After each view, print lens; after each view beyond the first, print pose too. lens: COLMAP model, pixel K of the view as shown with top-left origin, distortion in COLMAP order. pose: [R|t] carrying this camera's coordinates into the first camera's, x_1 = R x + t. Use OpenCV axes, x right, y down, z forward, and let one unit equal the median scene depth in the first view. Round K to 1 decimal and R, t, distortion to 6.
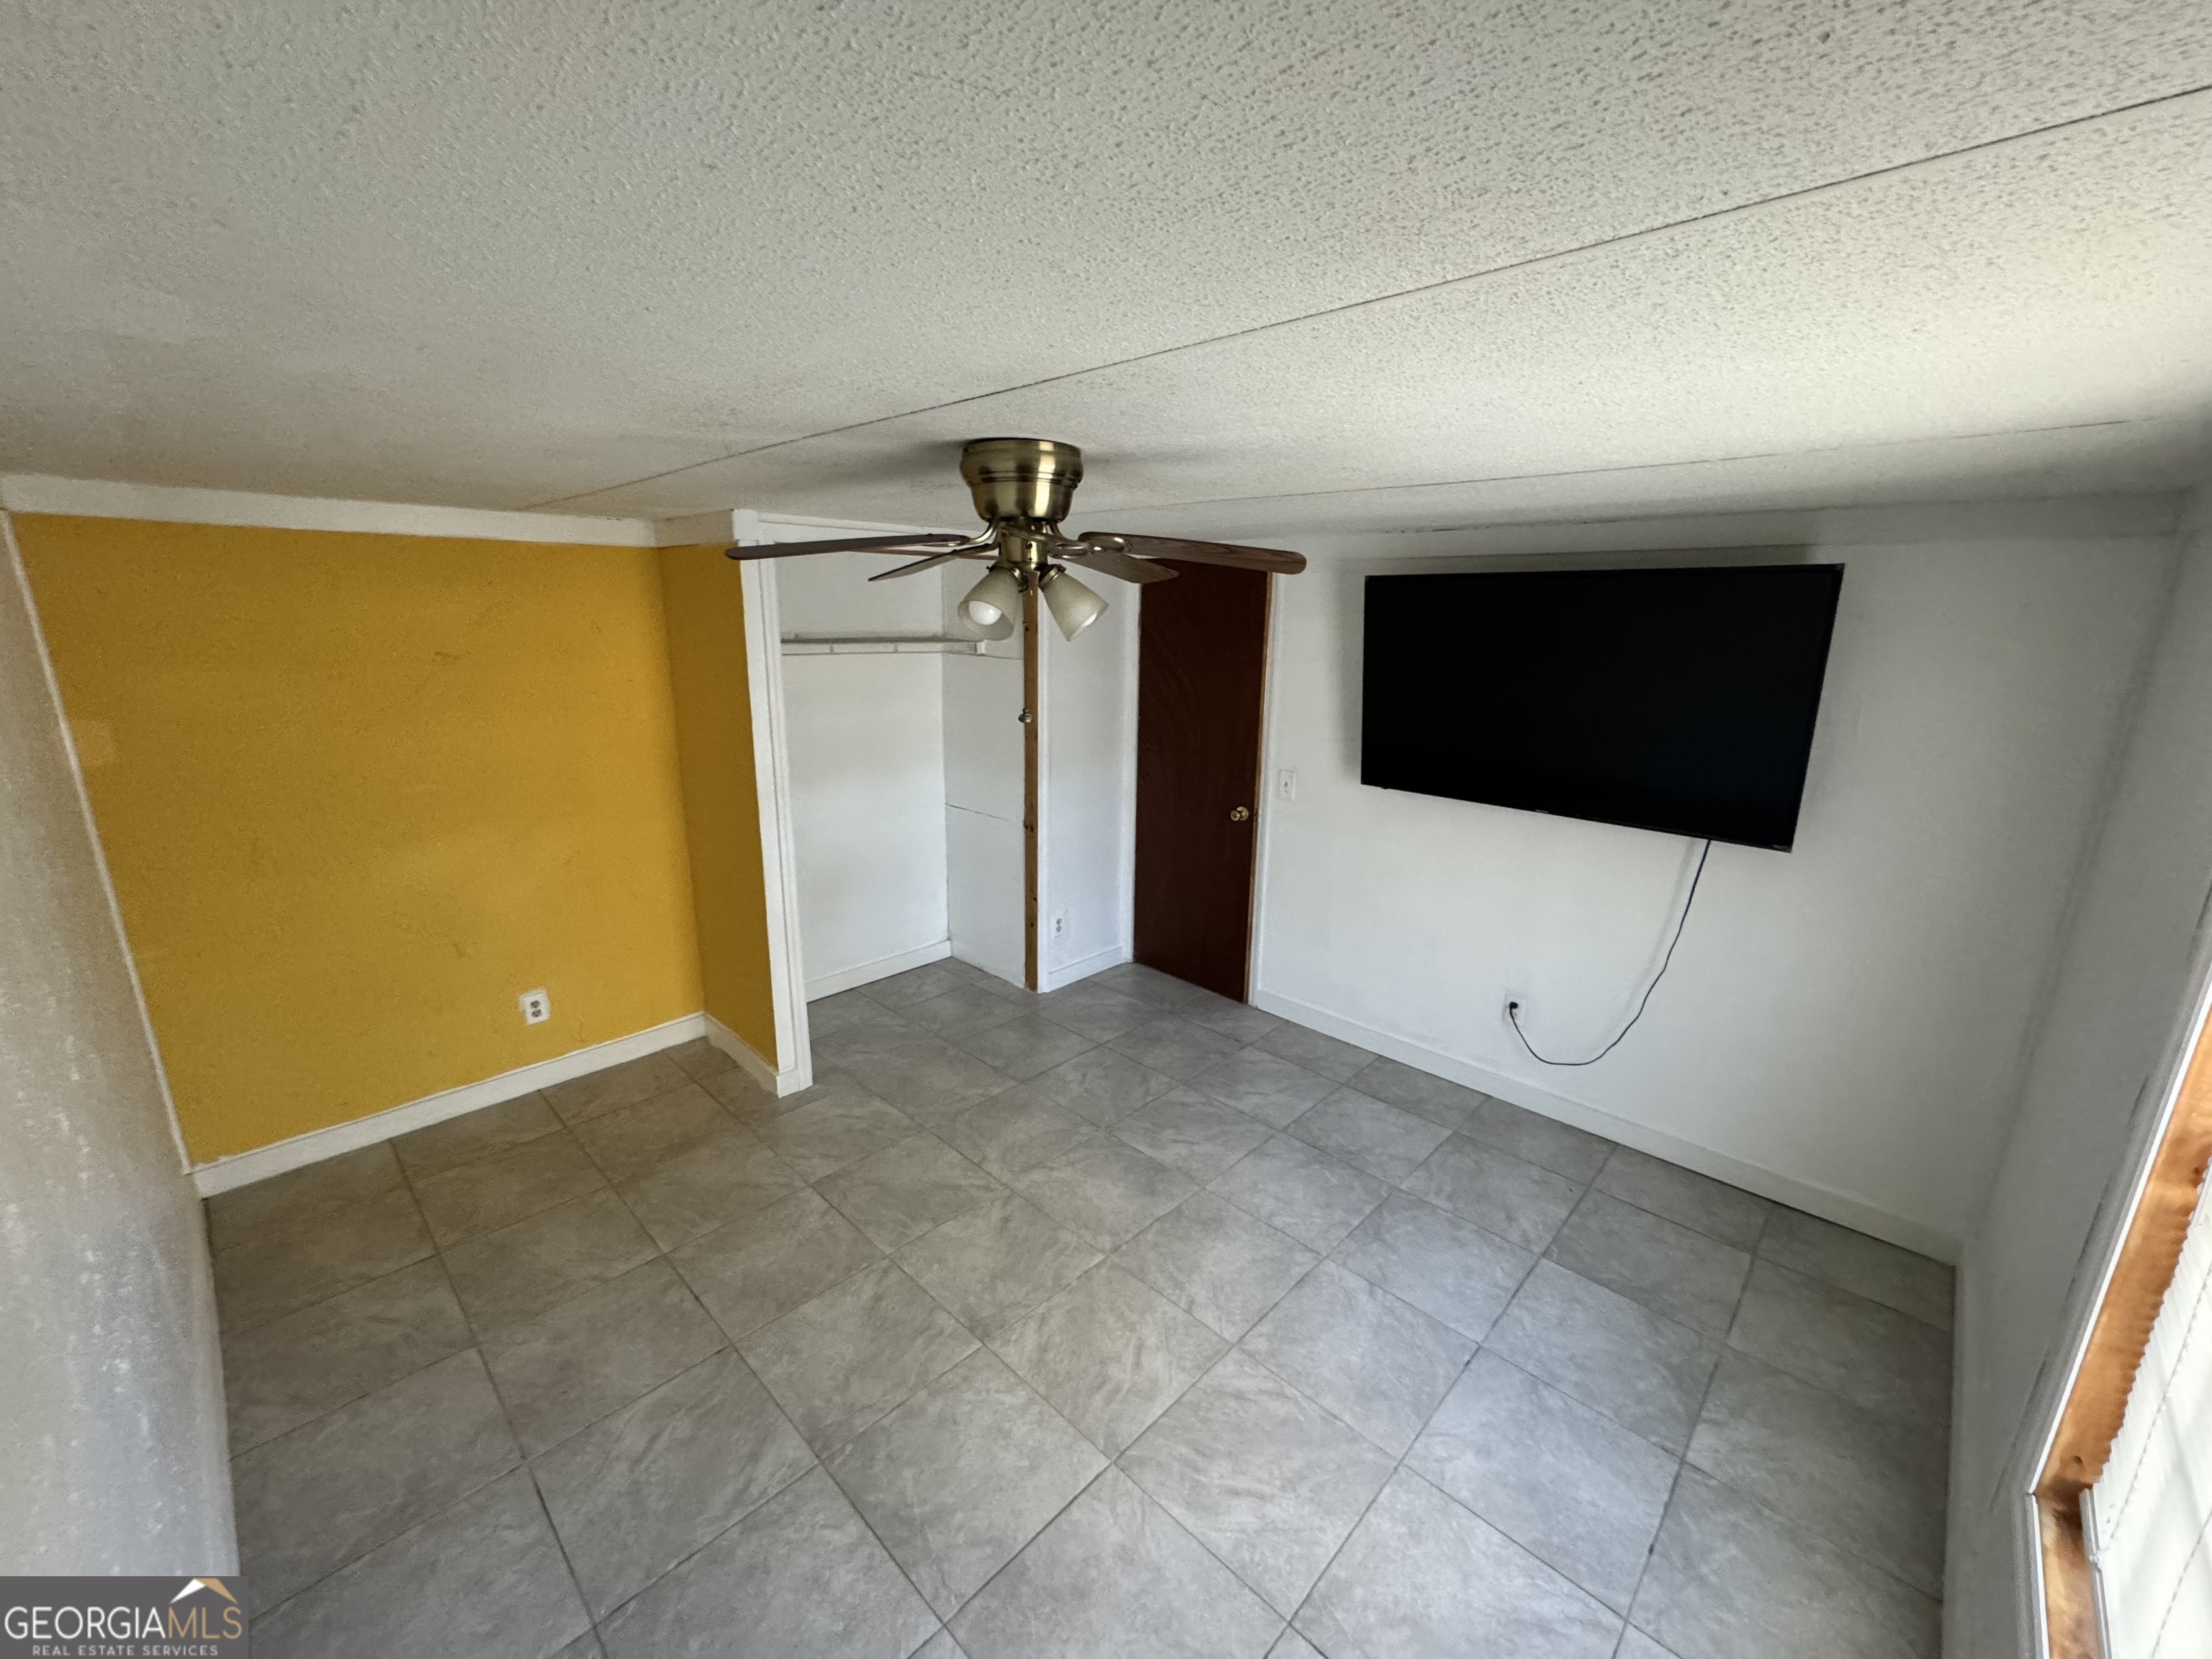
lens RADIAL K [[877.8, 0, 1102.6], [0, 877.8, 830.6], [0, 0, 1]] dist [-0.010734, -0.000075]
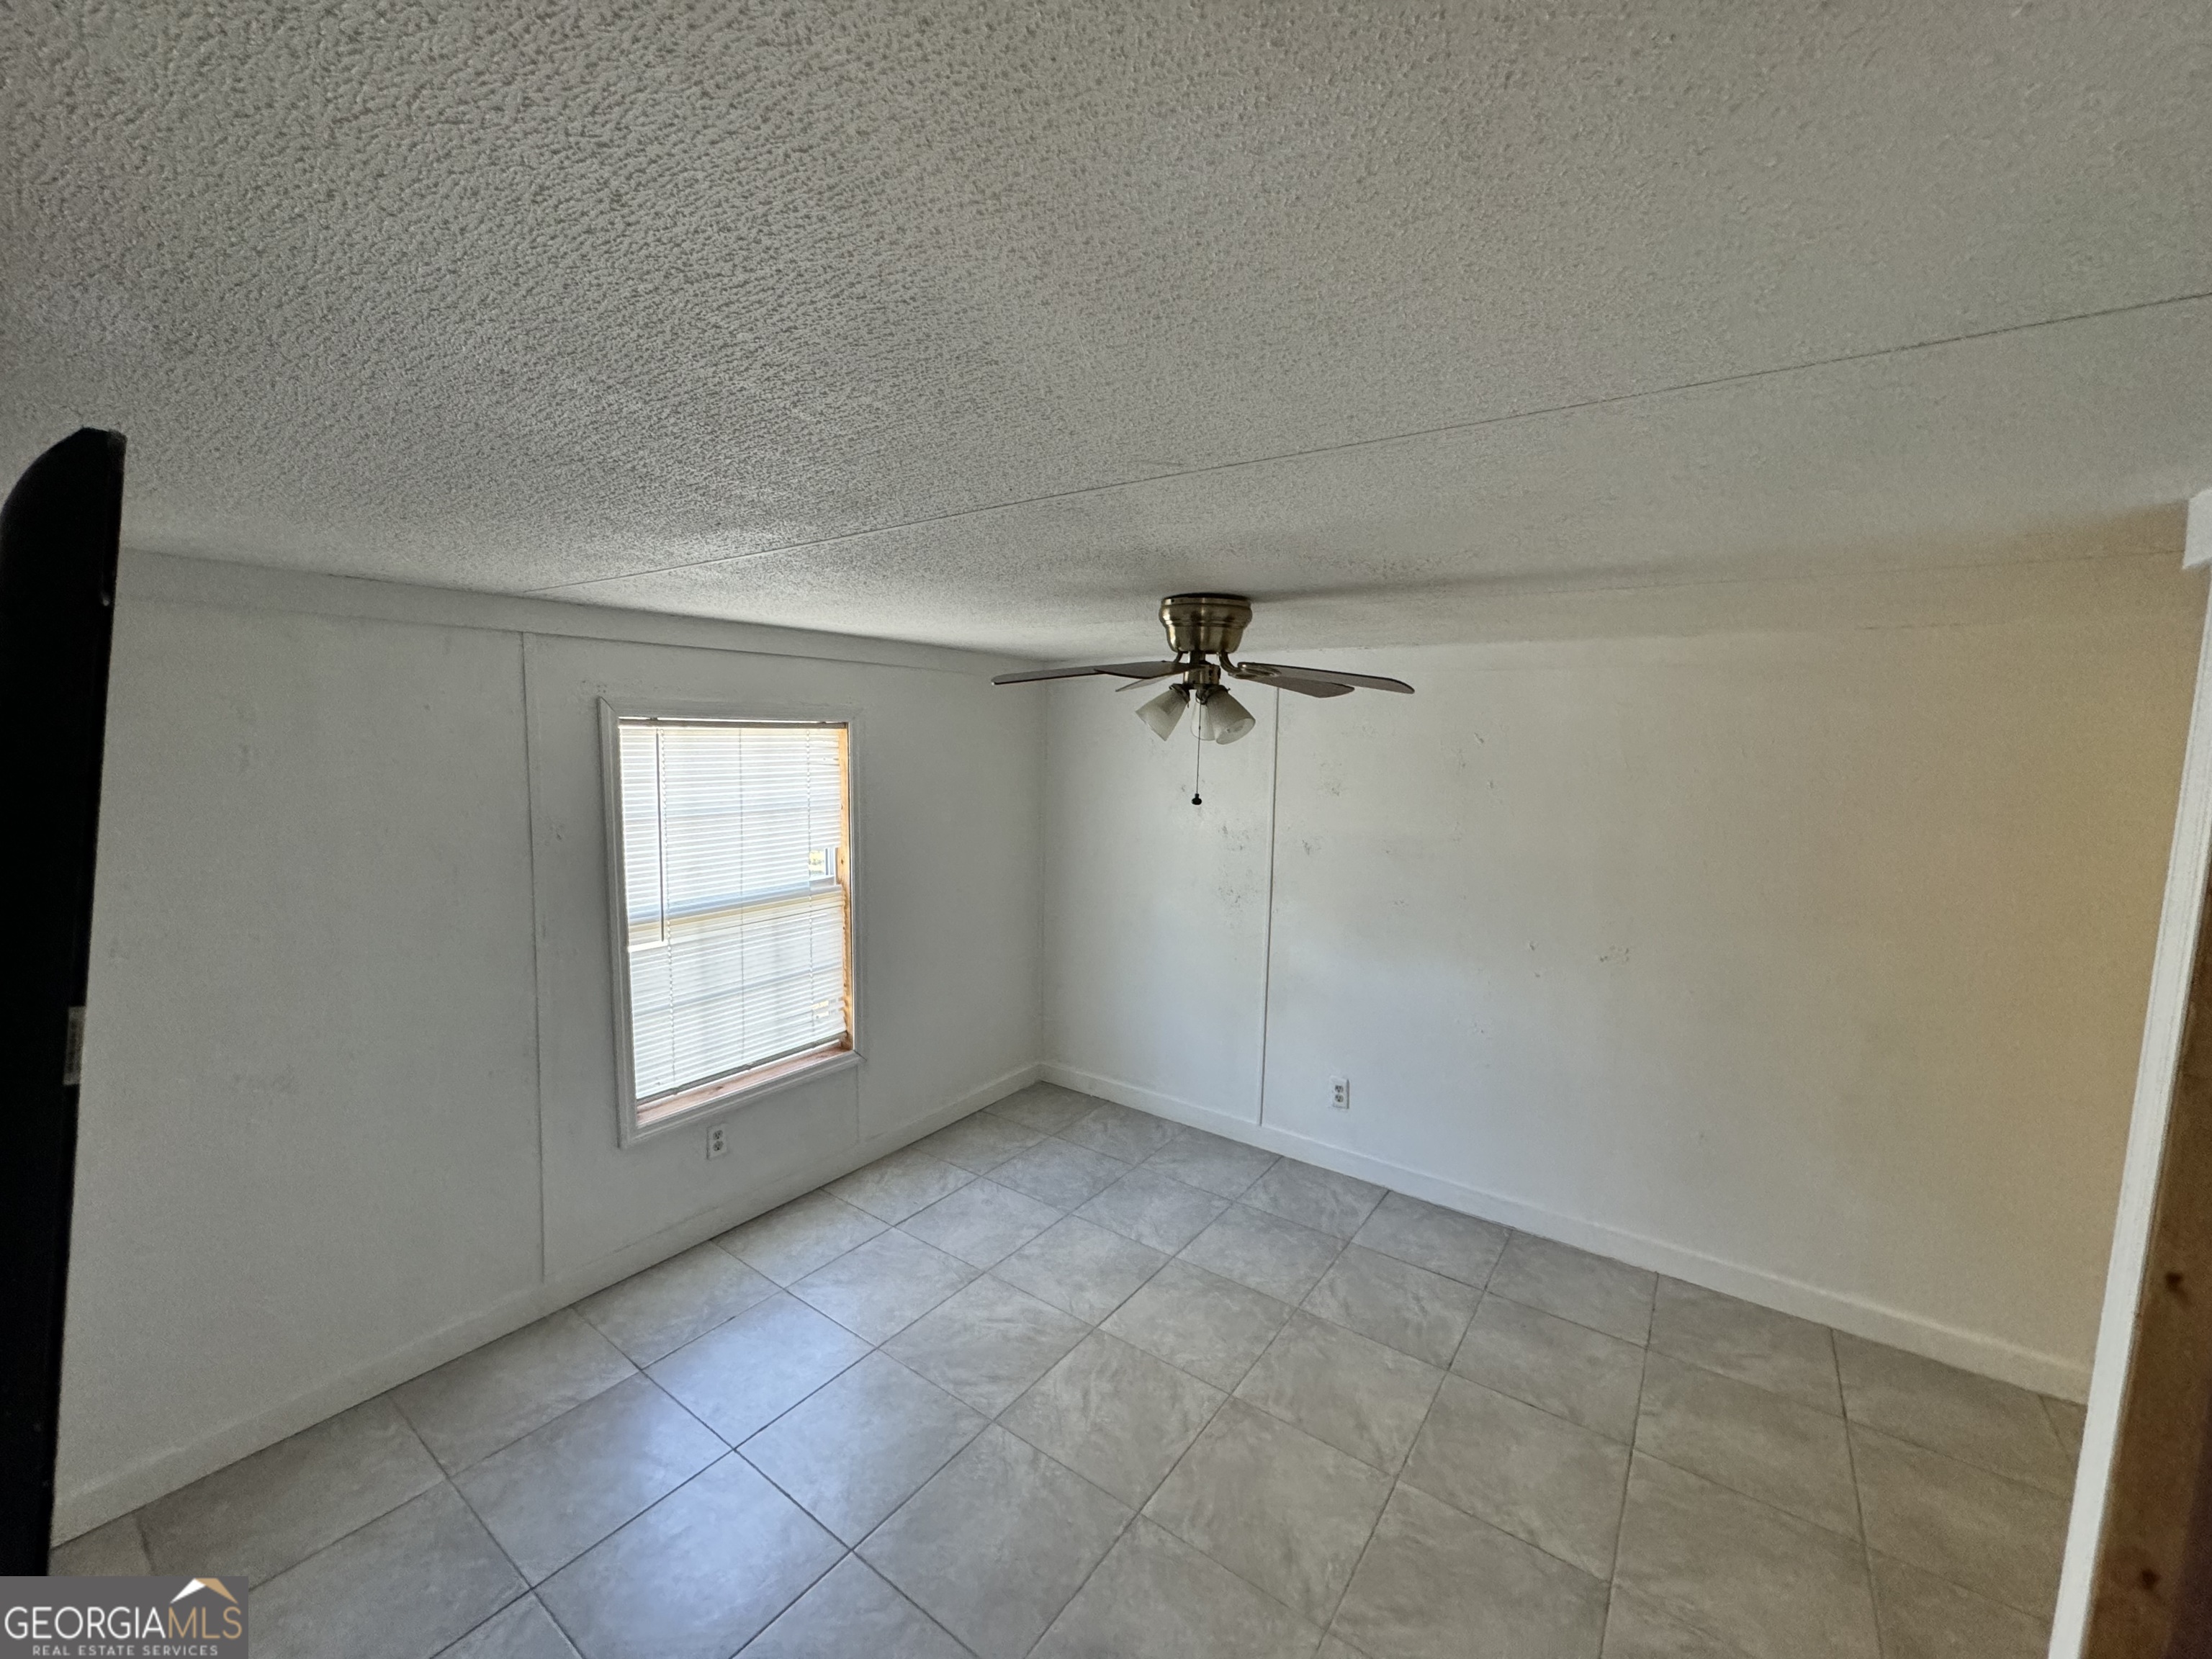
lens RADIAL K [[877.8, 0, 1102.6], [0, 877.8, 830.6], [0, 0, 1]] dist [-0.010734, -0.000075]
pose [[-0.988621, -0.018734, -0.149258, 0.174904], [-0.069850, 0.935932, 0.345185, -0.377797], [0.133229, 0.351683, -0.926590, 1.586592]]
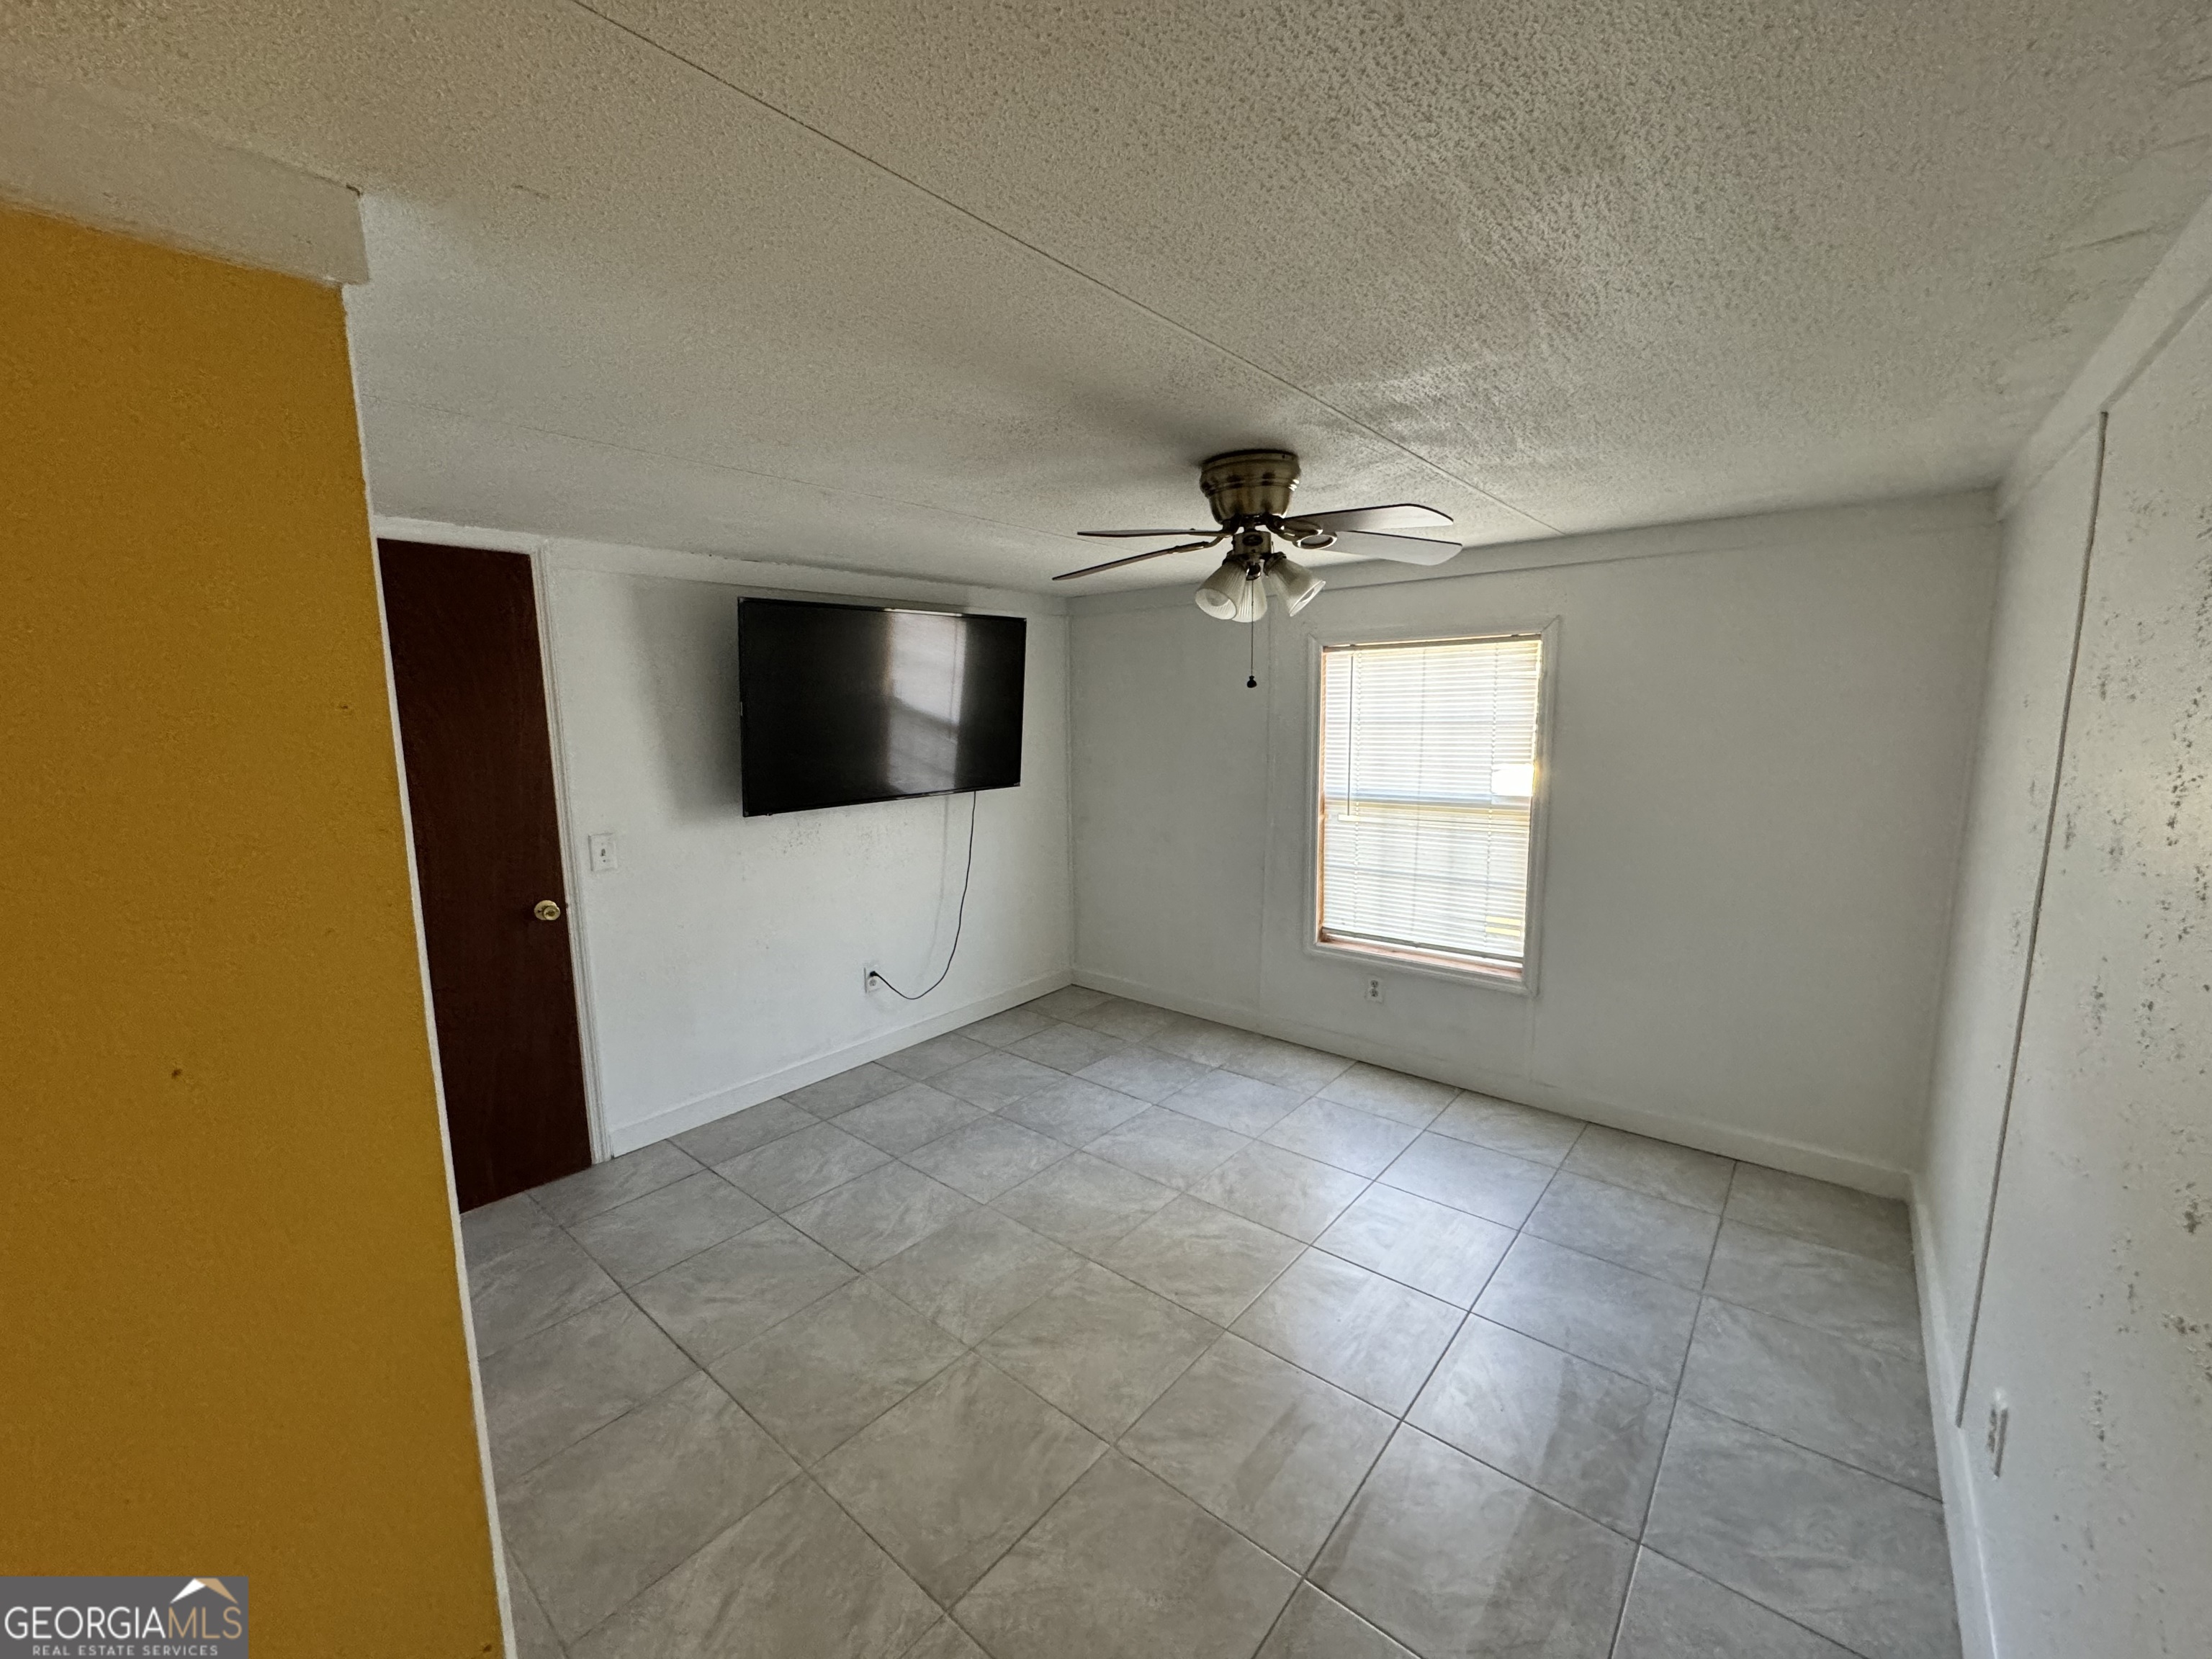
lens RADIAL K [[877.8, 0, 1102.6], [0, 877.8, 830.6], [0, 0, 1]] dist [-0.010734, -0.000075]
pose [[-0.066066, -0.157692, 0.985276, -0.932318], [0.258185, 0.951104, 0.169535, -0.141436], [-0.963834, 0.265584, -0.022122, 0.927479]]
